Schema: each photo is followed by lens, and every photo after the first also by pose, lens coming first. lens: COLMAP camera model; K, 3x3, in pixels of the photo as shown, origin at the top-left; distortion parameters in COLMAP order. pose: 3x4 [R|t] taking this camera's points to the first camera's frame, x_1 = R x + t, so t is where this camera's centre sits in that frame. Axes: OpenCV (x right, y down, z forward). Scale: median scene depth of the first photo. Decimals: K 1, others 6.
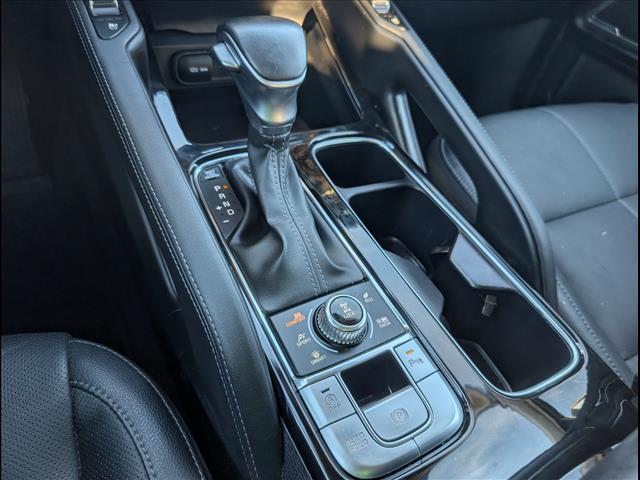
lens RADIAL K [[460.8, 0, 320.0], [0, 460.8, 240.0], [0, 0, 1]] dist [-0.000567, -0.000514]
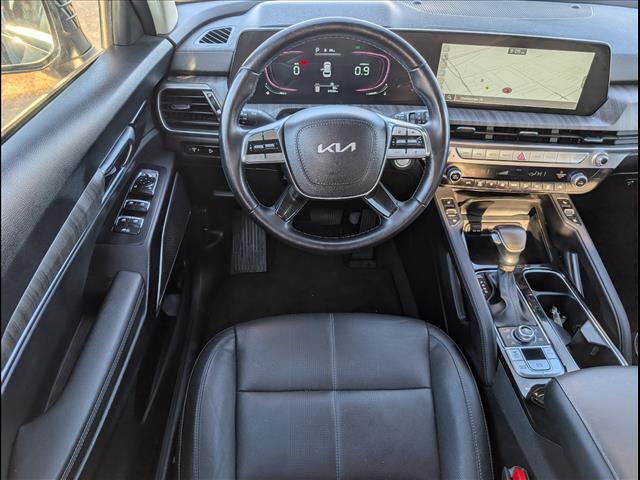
lens RADIAL K [[460.8, 0, 320.0], [0, 460.8, 240.0], [0, 0, 1]] dist [-0.000567, -0.000514]
pose [[0.890928, 0.132374, -0.434424, 0.064568], [-0.220319, 0.962453, -0.158566, 0.274921], [0.397123, 0.236983, 0.886641, -1.742056]]
